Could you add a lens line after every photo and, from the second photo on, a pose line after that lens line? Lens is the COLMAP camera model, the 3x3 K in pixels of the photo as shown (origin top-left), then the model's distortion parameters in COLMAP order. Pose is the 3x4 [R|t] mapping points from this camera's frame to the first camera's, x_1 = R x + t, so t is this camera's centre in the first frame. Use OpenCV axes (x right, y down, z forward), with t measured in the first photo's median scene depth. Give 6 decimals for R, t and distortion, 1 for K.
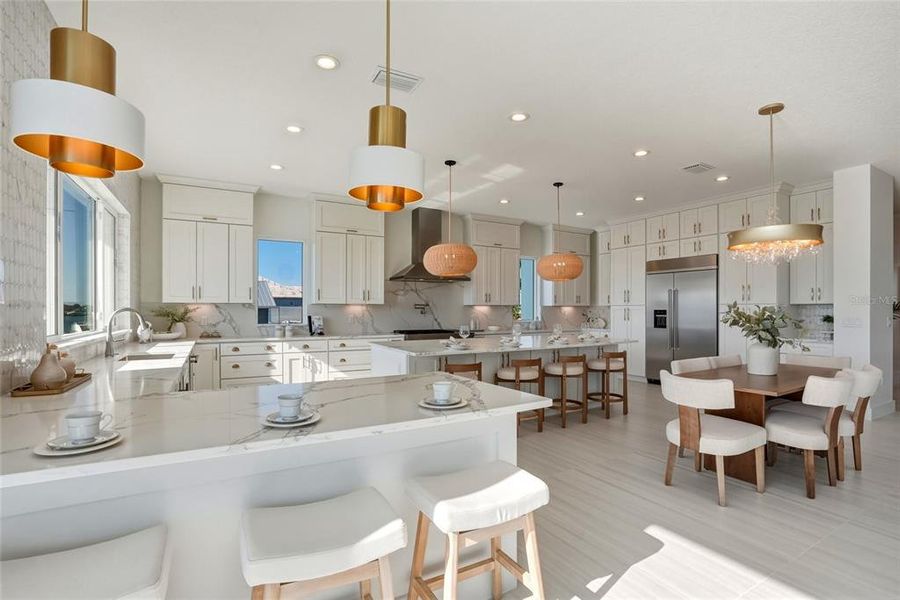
lens RADIAL K [[421.0, 0, 450.6], [0, 421.0, 314.1], [0, 0, 1]] dist [-0.053744, 0.017054]
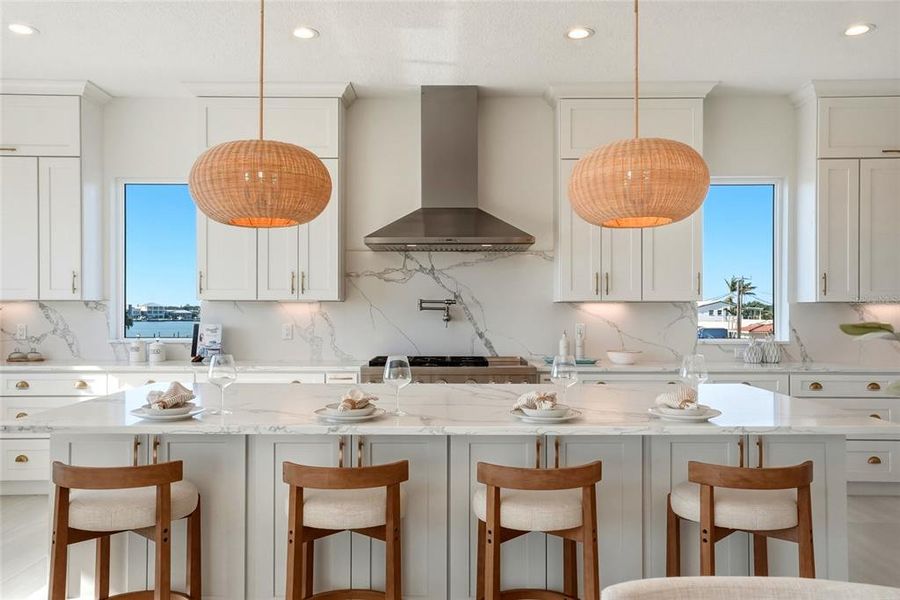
lens RADIAL K [[703.2, 0, 447.5], [0, 703.2, 310.8], [0, 0, 1]] dist [0.025482, 0.013283]
pose [[0.870451, -0.000629, -0.492254, 0.346033], [-0.005564, 0.999923, -0.011116, -0.004157], [0.492223, 0.012415, 0.870381, 0.380528]]
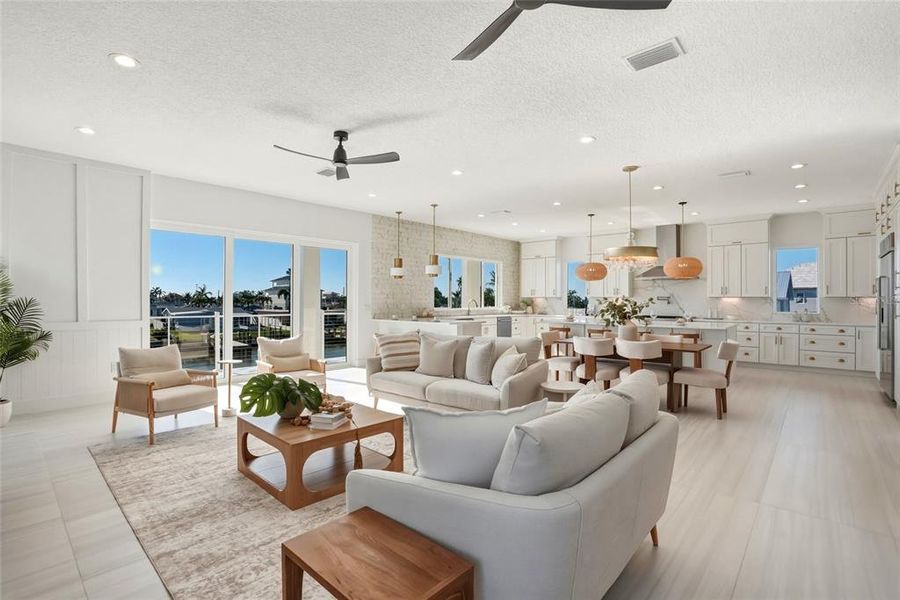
lens RADIAL K [[421.0, 0, 453.5], [0, 421.0, 302.1], [0, 0, 1]] dist [-0.053744, 0.017054]
pose [[0.322859, 0.004693, -0.946436, 1.061206], [-0.012807, 0.999918, 0.000589, 0.001256], [0.946361, 0.011931, 0.322892, -0.063532]]
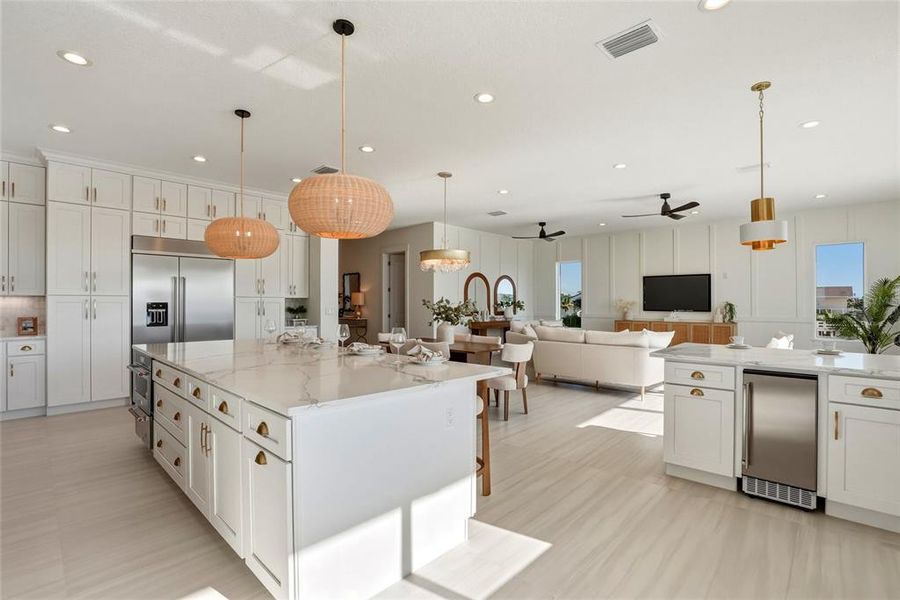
lens RADIAL K [[421.0, 0, 454.2], [0, 421.0, 301.1], [0, 0, 1]] dist [-0.053744, 0.017054]
pose [[-0.296894, 0.005585, 0.954894, -0.394079], [0.009437, 0.999951, -0.002914, -0.006416], [-0.954864, 0.008146, -0.296932, 0.754173]]
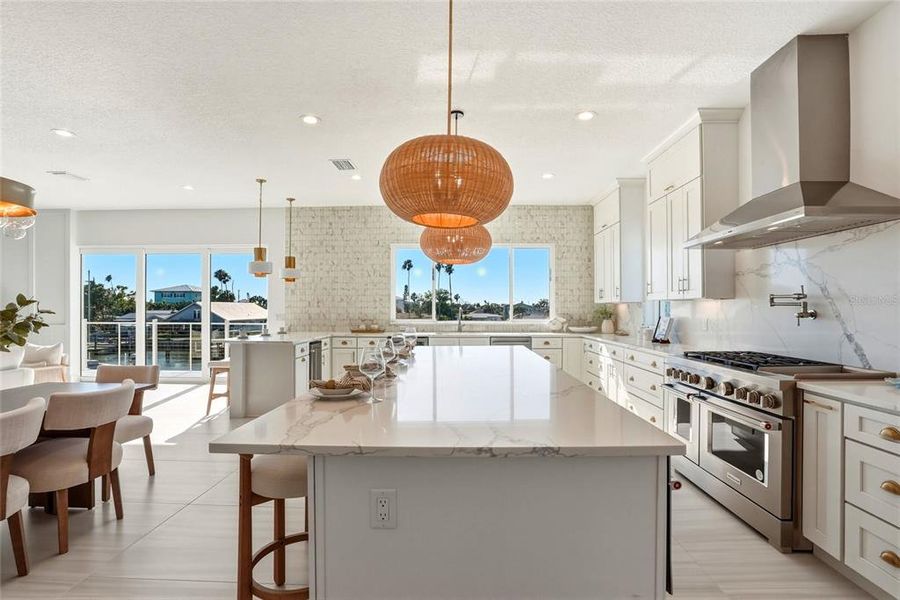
lens RADIAL K [[421.0, 0, 451.0], [0, 421.0, 307.8], [0, 0, 1]] dist [-0.053744, 0.017054]
pose [[-0.511502, -0.002200, -0.859279, 0.481633], [-0.008463, 0.999961, 0.002478, -0.010257], [0.859240, 0.008540, -0.511501, 1.015800]]
